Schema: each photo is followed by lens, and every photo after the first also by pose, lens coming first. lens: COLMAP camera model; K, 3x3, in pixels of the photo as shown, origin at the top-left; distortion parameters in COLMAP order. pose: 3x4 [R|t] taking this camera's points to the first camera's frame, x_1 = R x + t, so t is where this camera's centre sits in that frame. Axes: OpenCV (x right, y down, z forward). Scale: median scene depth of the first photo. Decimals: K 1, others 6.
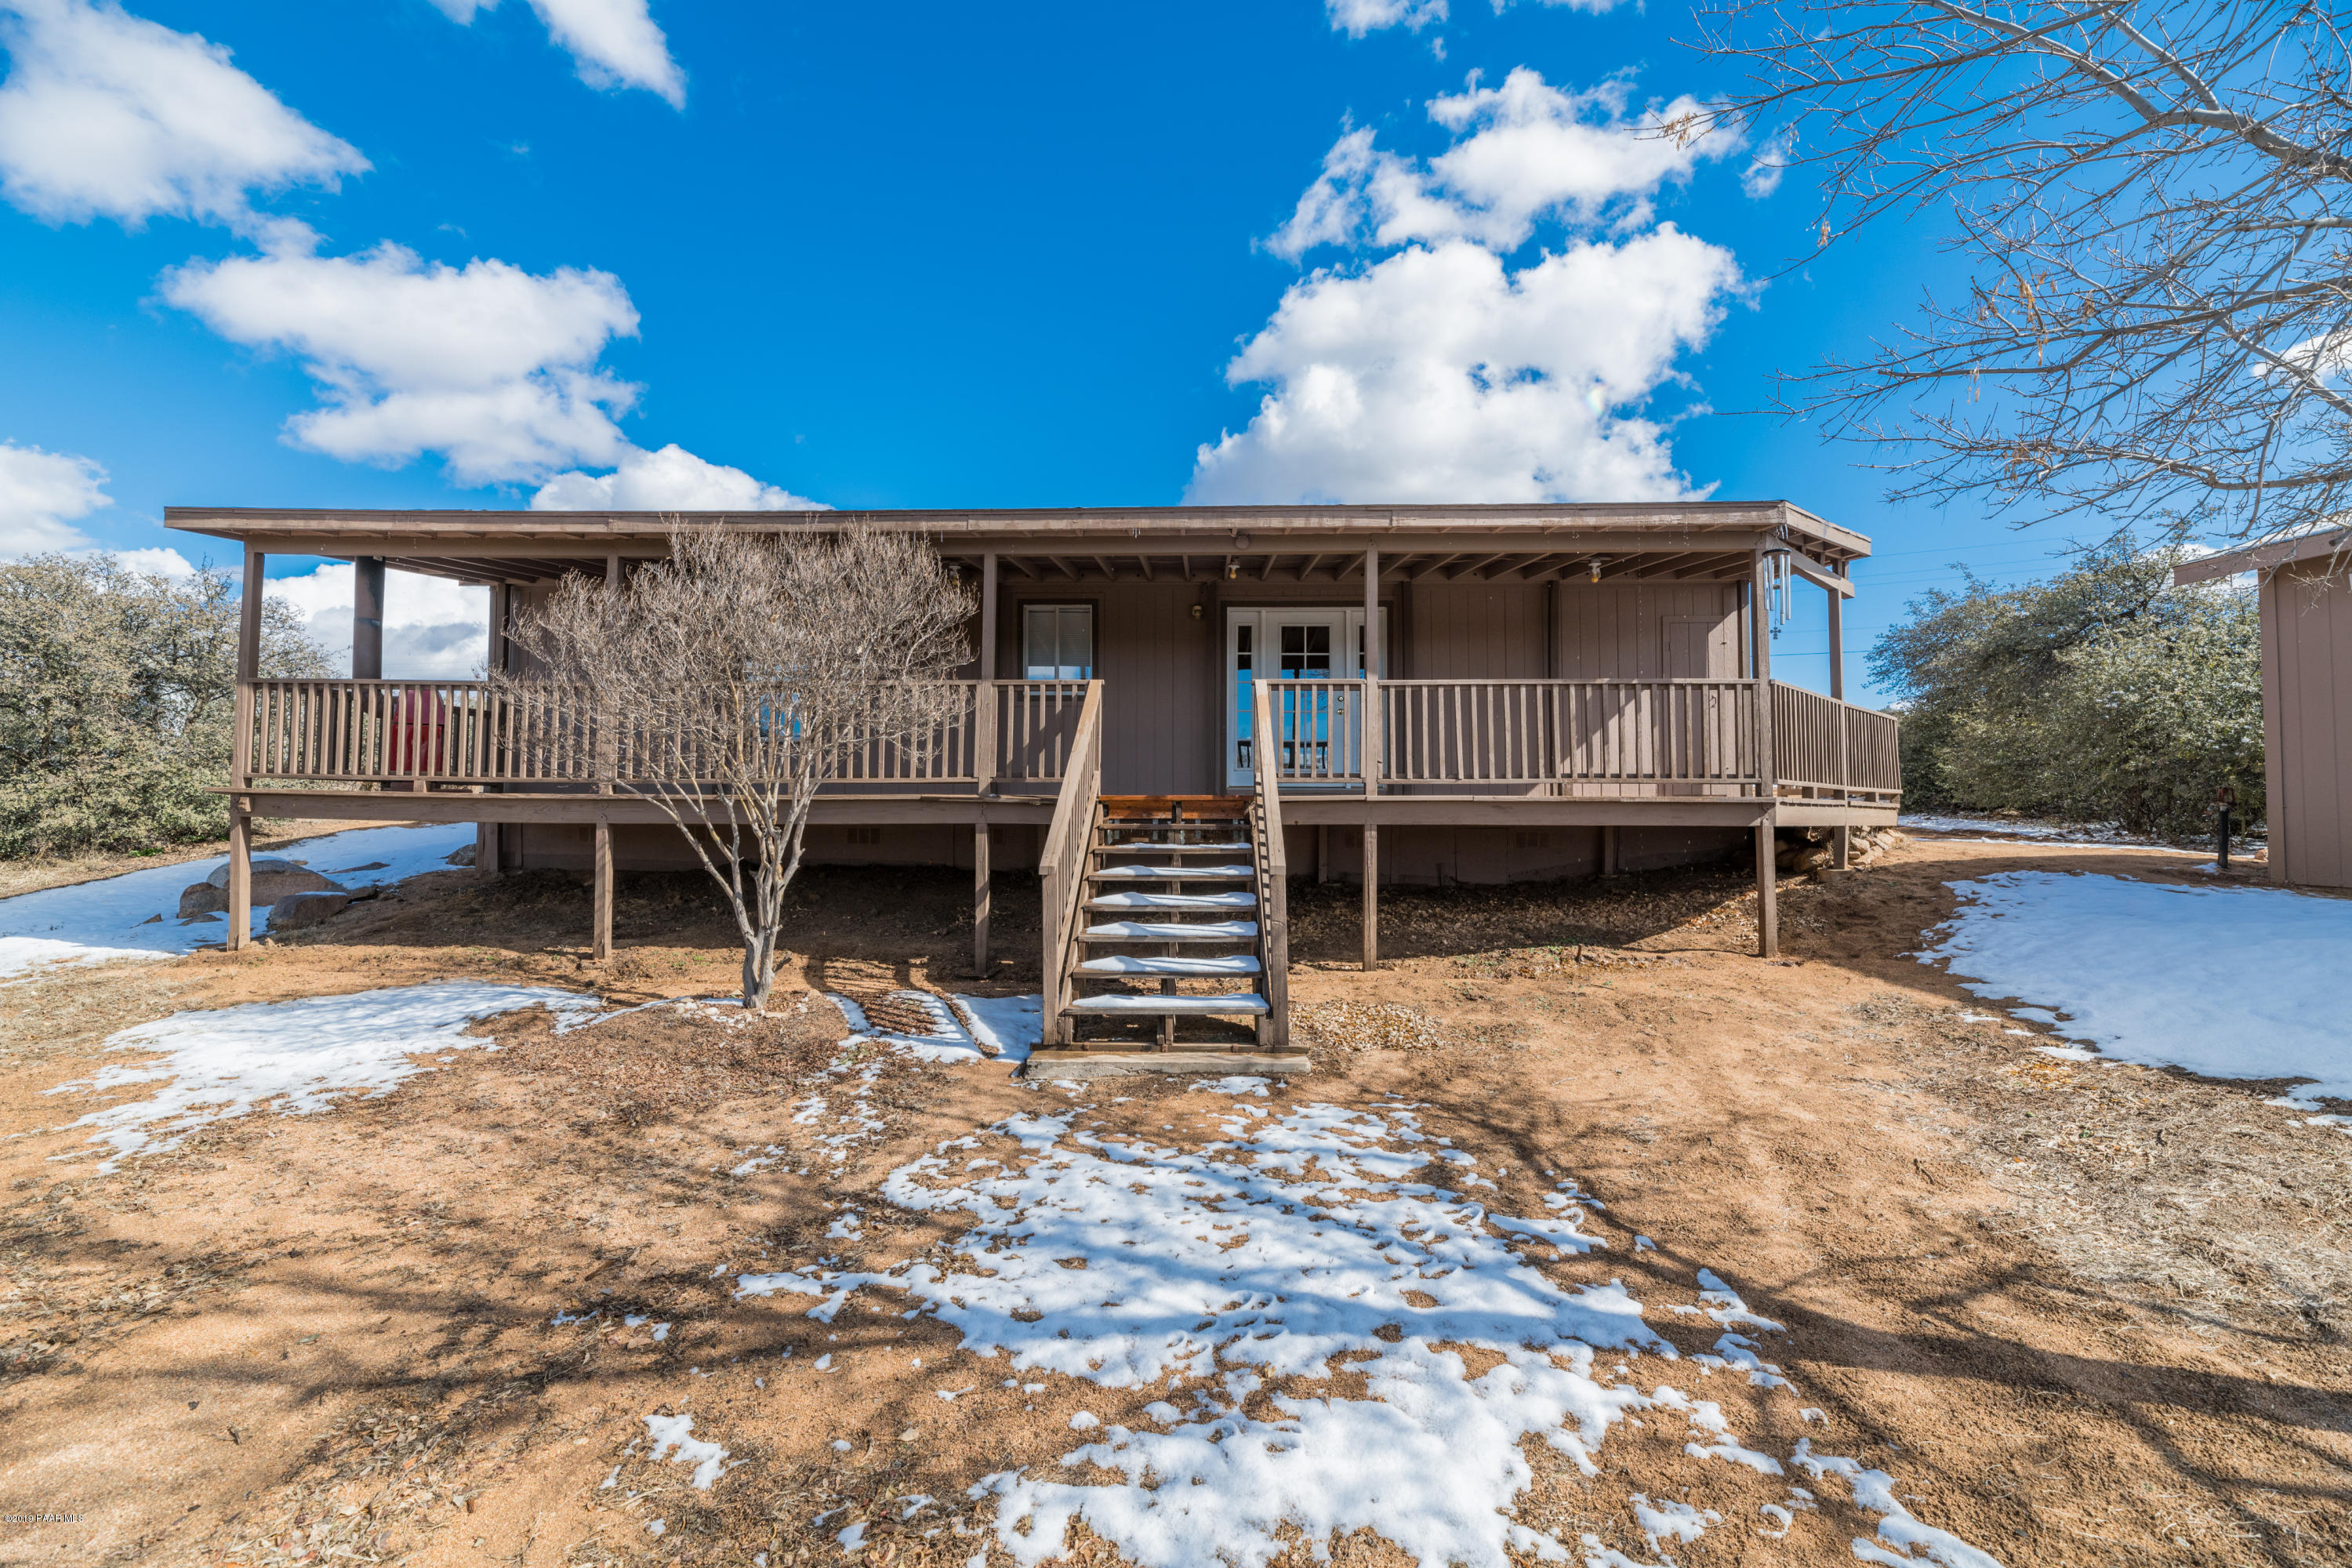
lens RADIAL K [[941.9, 0, 1177.7], [0, 941.9, 777.4], [0, 0, 1]] dist [0.005791, -0.003188]
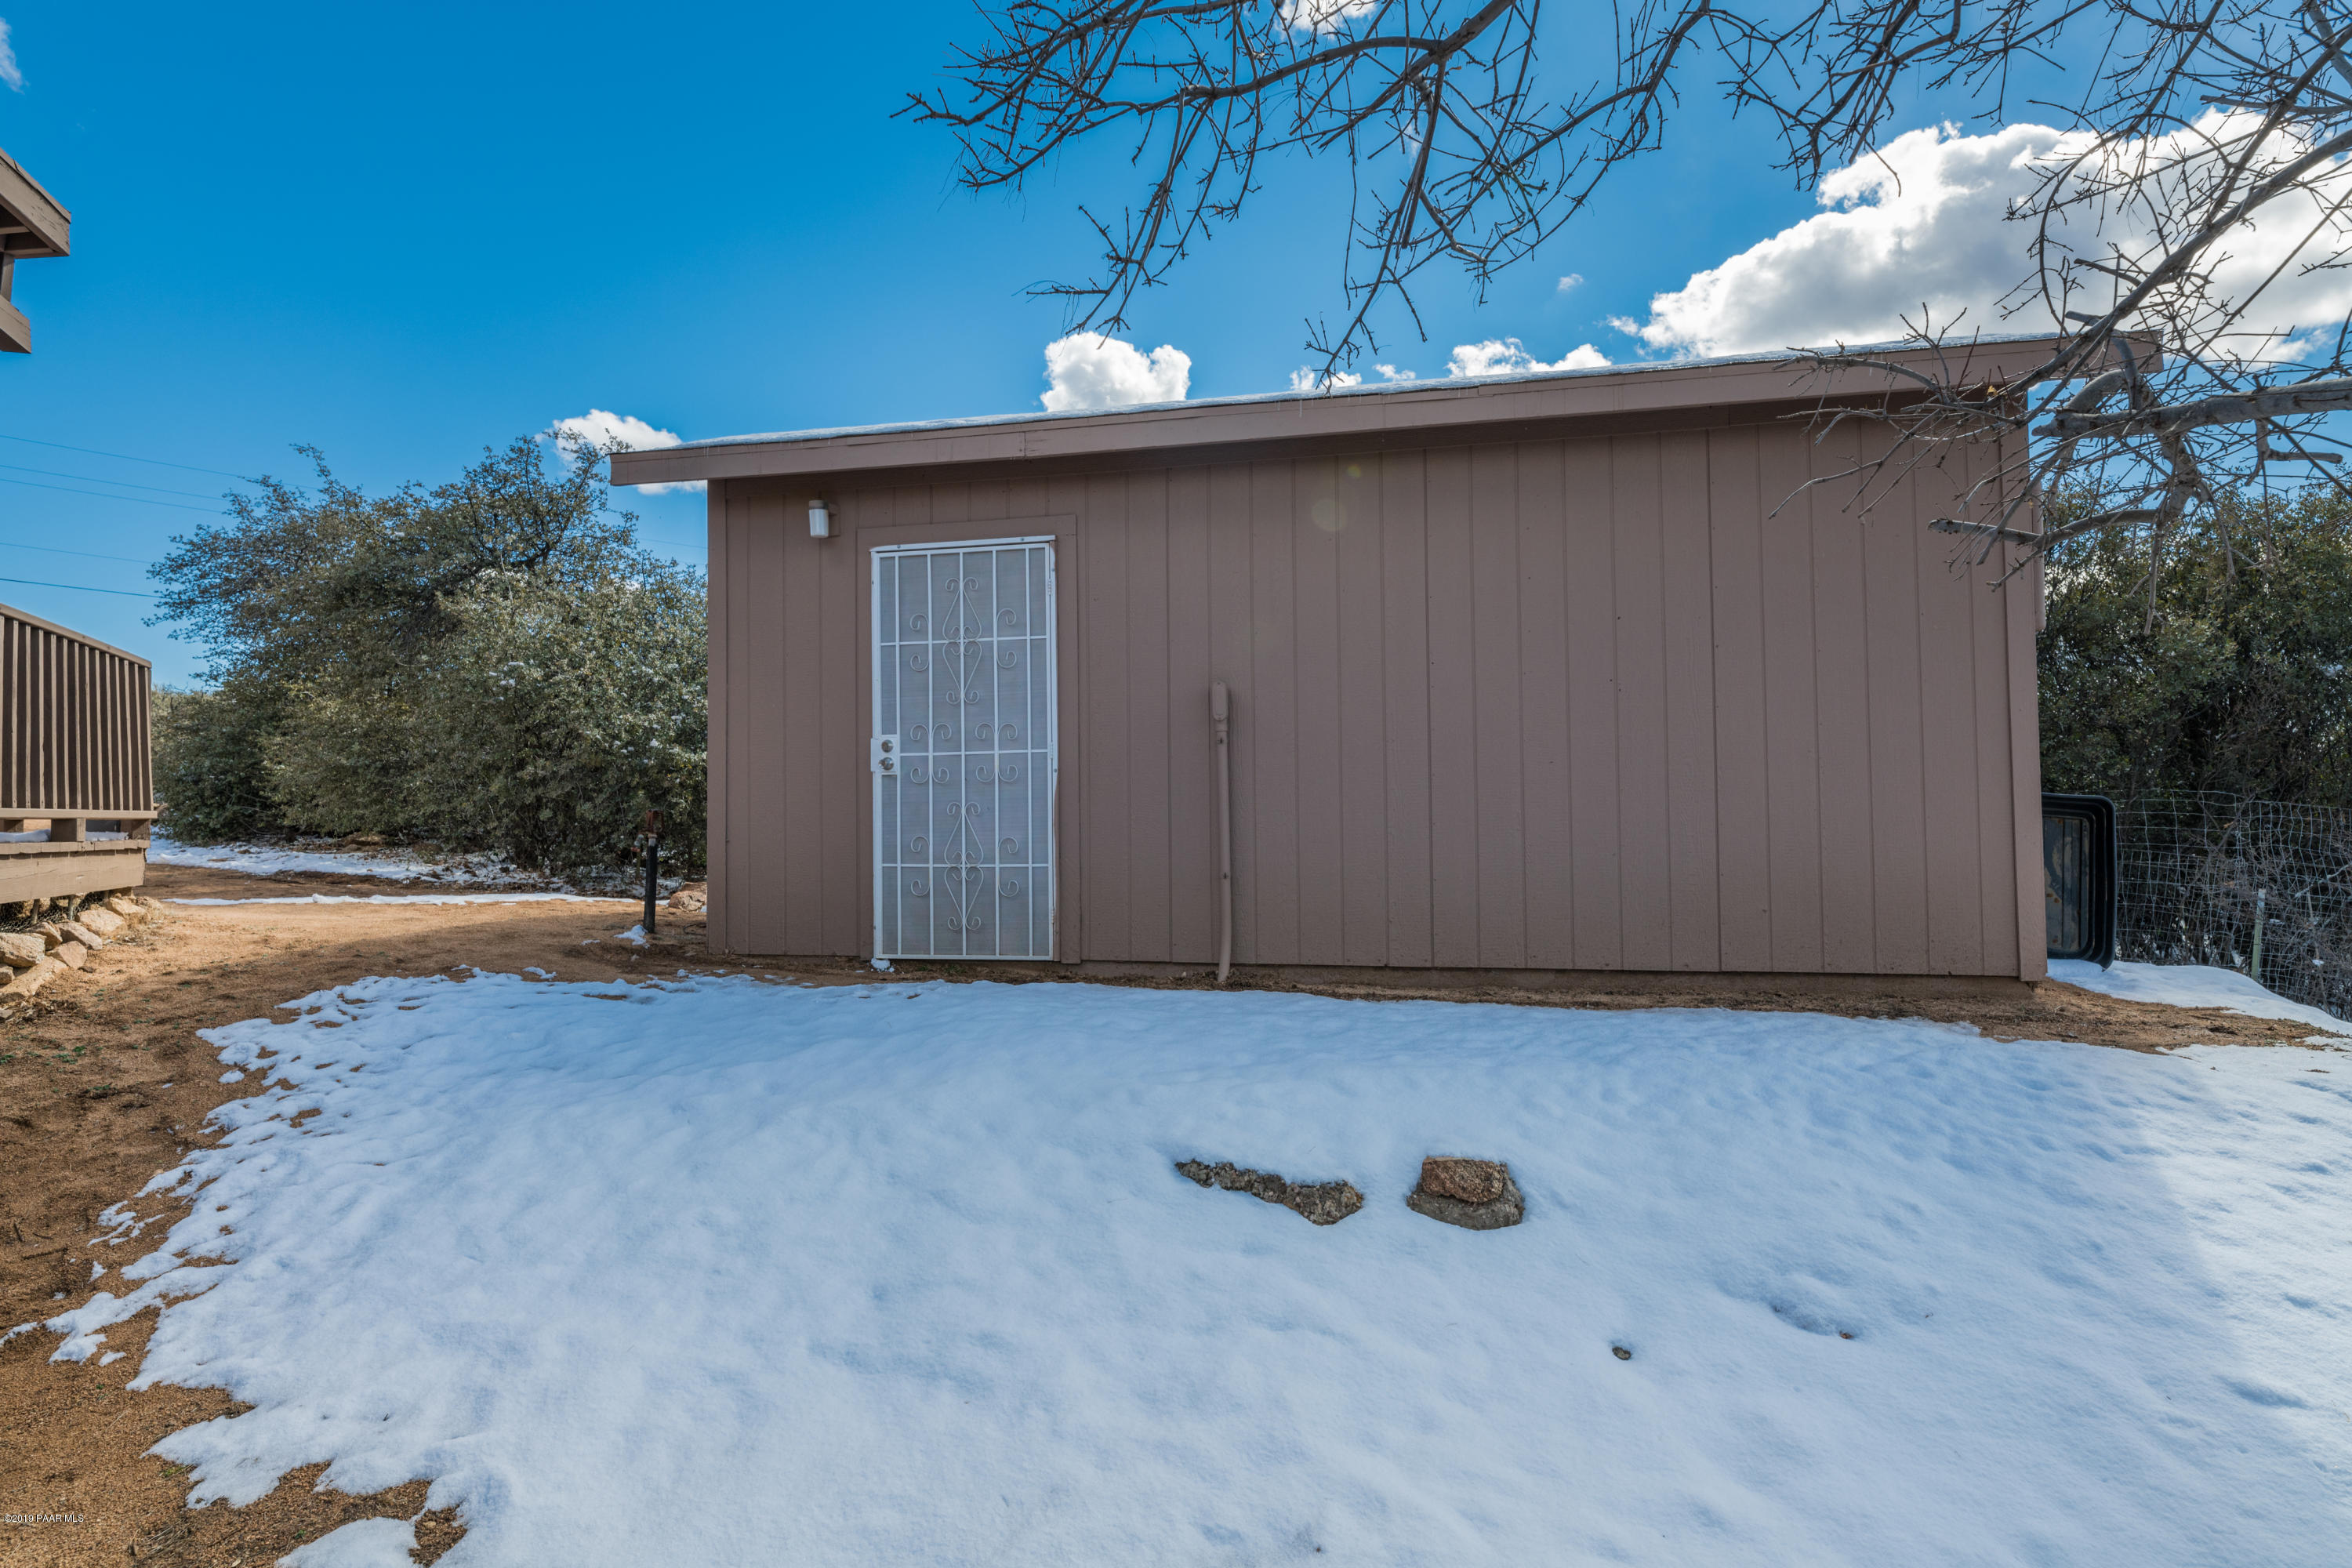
lens RADIAL K [[1119.0, 0, 1178.2], [0, 1119.0, 771.0], [0, 0, 1]] dist [-0.012738, -0.000143]
pose [[0.227096, 0.027070, 0.973496, 0.341779], [-0.019705, 0.999537, -0.023198, -0.004813], [-0.973673, -0.013914, 0.227524, 0.369807]]
